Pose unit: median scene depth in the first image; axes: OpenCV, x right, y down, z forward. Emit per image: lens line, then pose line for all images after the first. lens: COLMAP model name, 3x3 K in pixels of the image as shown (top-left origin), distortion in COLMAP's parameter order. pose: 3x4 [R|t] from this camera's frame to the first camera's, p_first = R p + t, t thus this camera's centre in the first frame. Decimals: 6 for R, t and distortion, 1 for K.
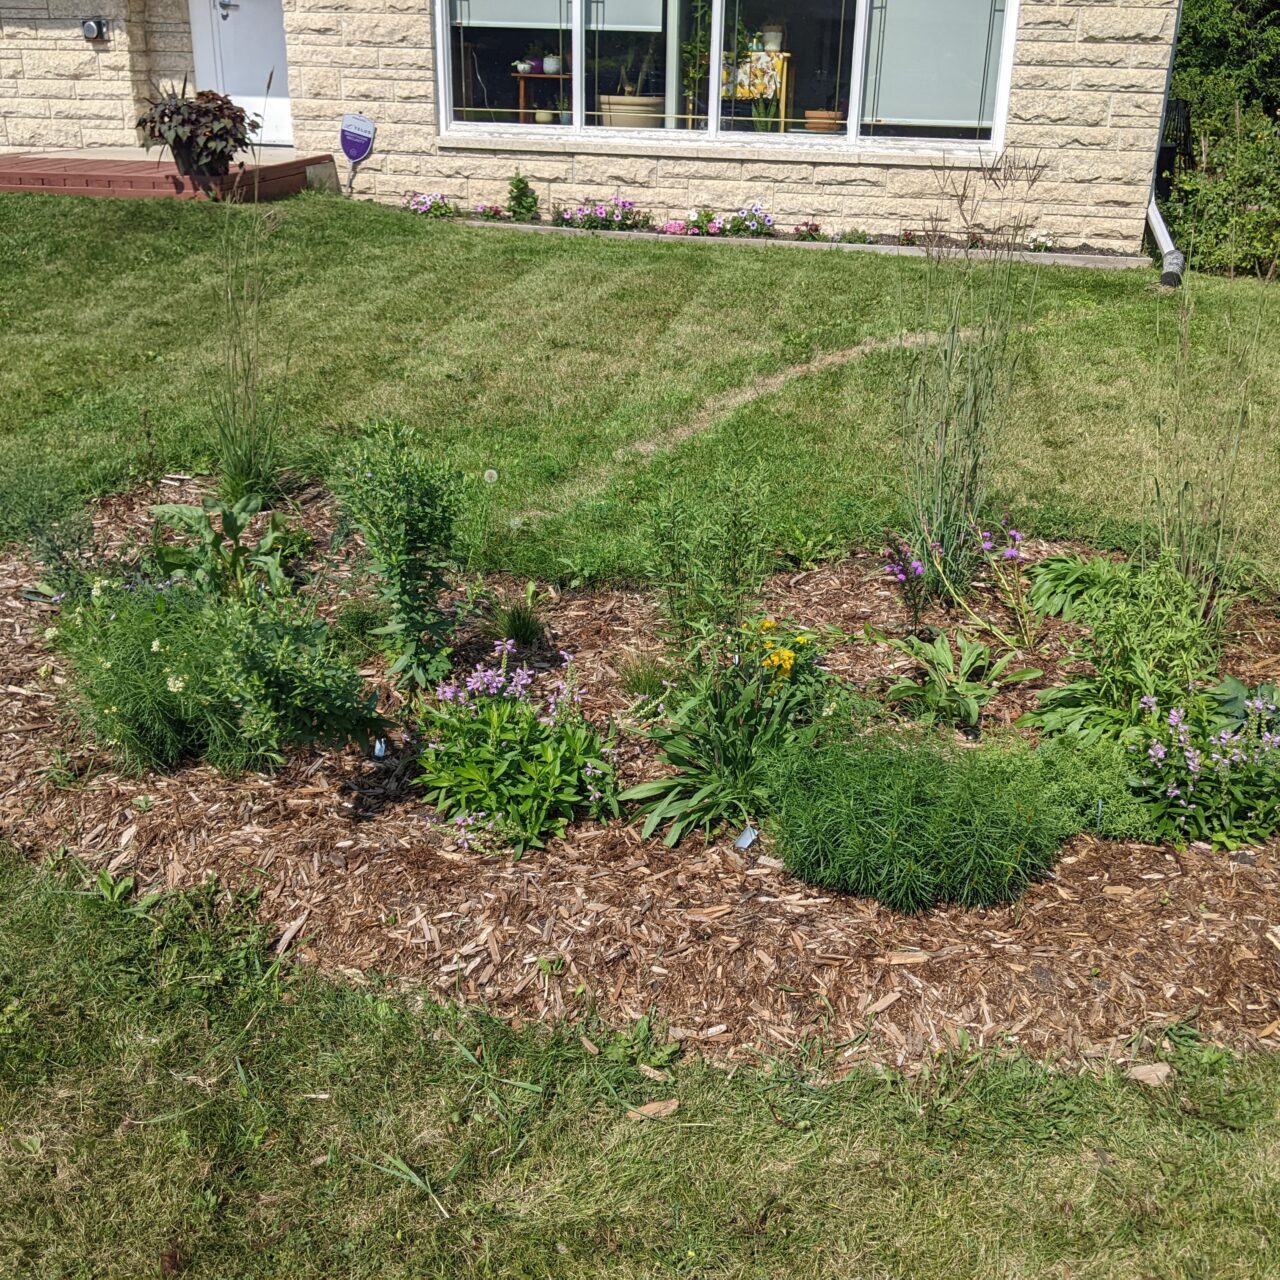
lens RADIAL K [[1256.6, 0, 663.6], [0, 1256.6, 638.5], [0, 0, 1]] dist [0.167439, -0.271854]
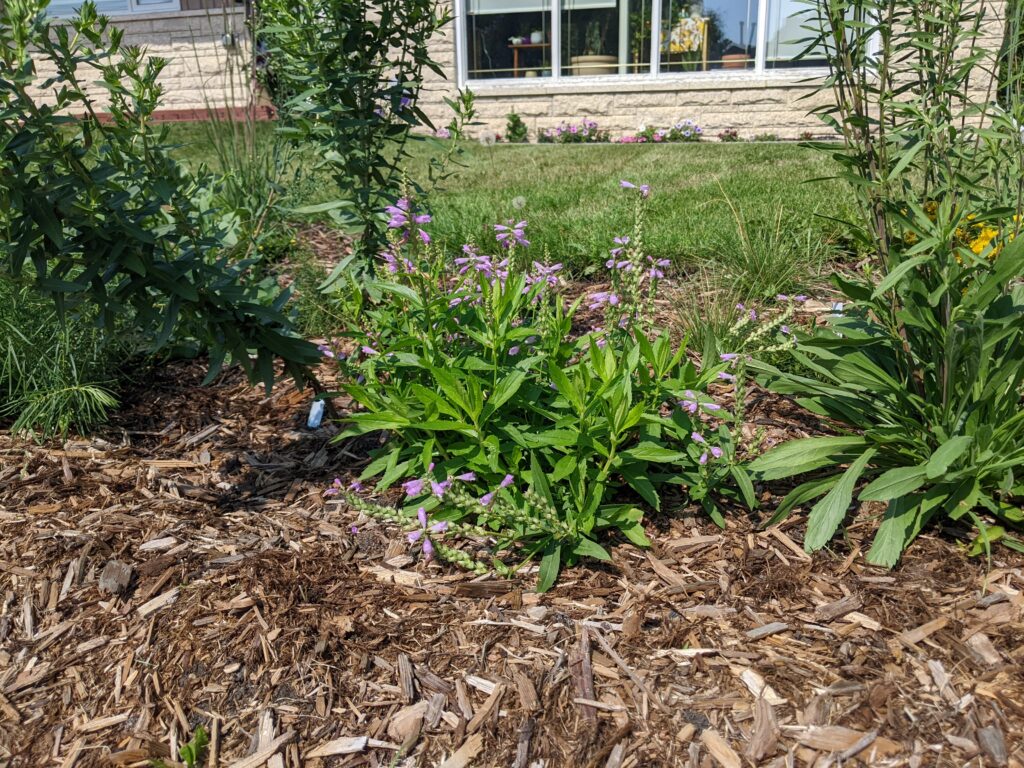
lens RADIAL K [[854.0, 0, 512.5], [0, 854.0, 370.1], [0, 0, 1]] dist [0.090497, -0.162385]
pose [[0.993520, -0.017218, -0.112342, -0.085995], [0.004927, 0.994053, -0.108782, 0.121932], [0.113547, 0.107523, 0.987697, 0.646289]]
